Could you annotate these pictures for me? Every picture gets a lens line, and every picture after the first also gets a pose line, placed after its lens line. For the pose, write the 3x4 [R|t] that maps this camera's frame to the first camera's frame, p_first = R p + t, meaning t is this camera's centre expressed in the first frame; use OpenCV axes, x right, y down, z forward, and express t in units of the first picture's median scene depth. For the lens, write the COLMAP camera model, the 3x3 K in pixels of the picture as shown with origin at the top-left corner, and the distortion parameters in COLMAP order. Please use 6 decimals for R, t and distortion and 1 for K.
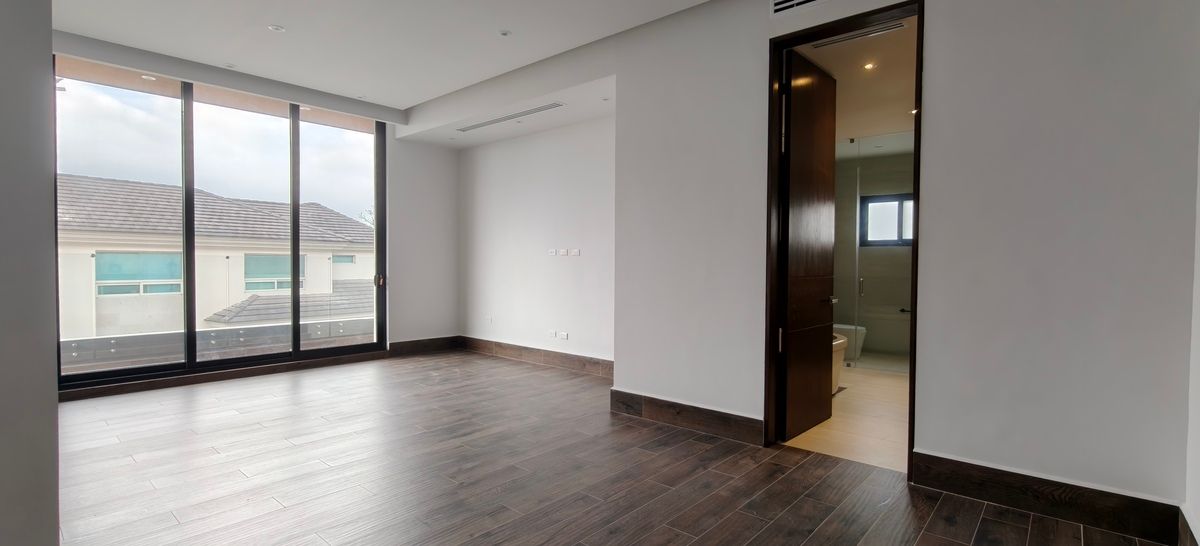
lens RADIAL K [[540.9, 0, 603.7], [0, 540.9, 273.3], [0, 0, 1]] dist [-0.000549, 0.000468]
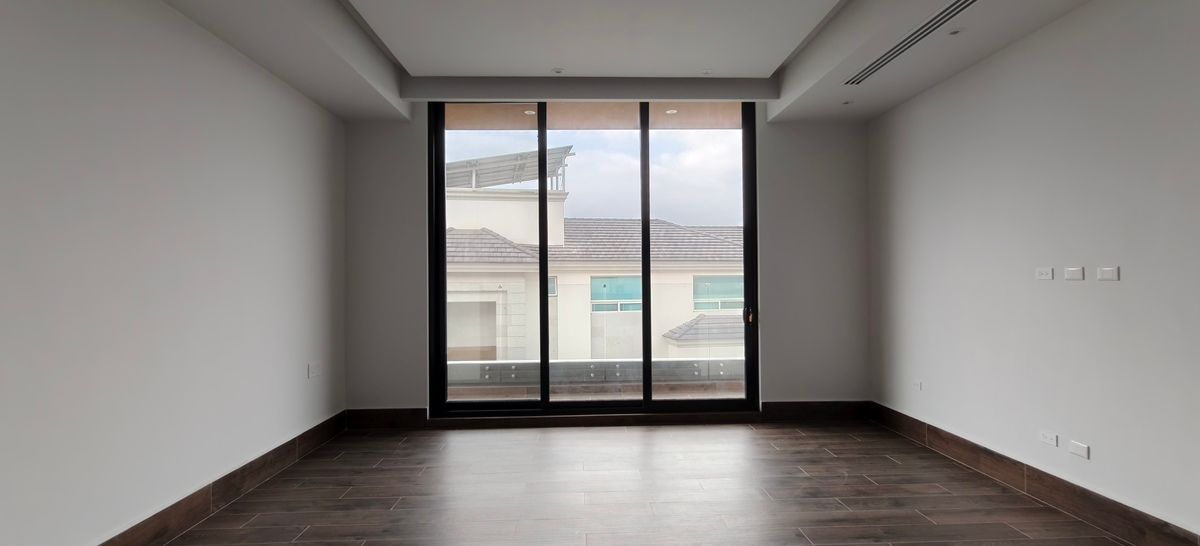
lens RADIAL K [[540.9, 0, 603.7], [0, 540.9, 273.3], [0, 0, 1]] dist [-0.000549, 0.000468]
pose [[0.687802, -0.022034, -0.725564, -0.011988], [-0.000360, 0.999529, -0.030695, -0.020927], [0.725898, 0.021373, 0.687470, 0.332009]]
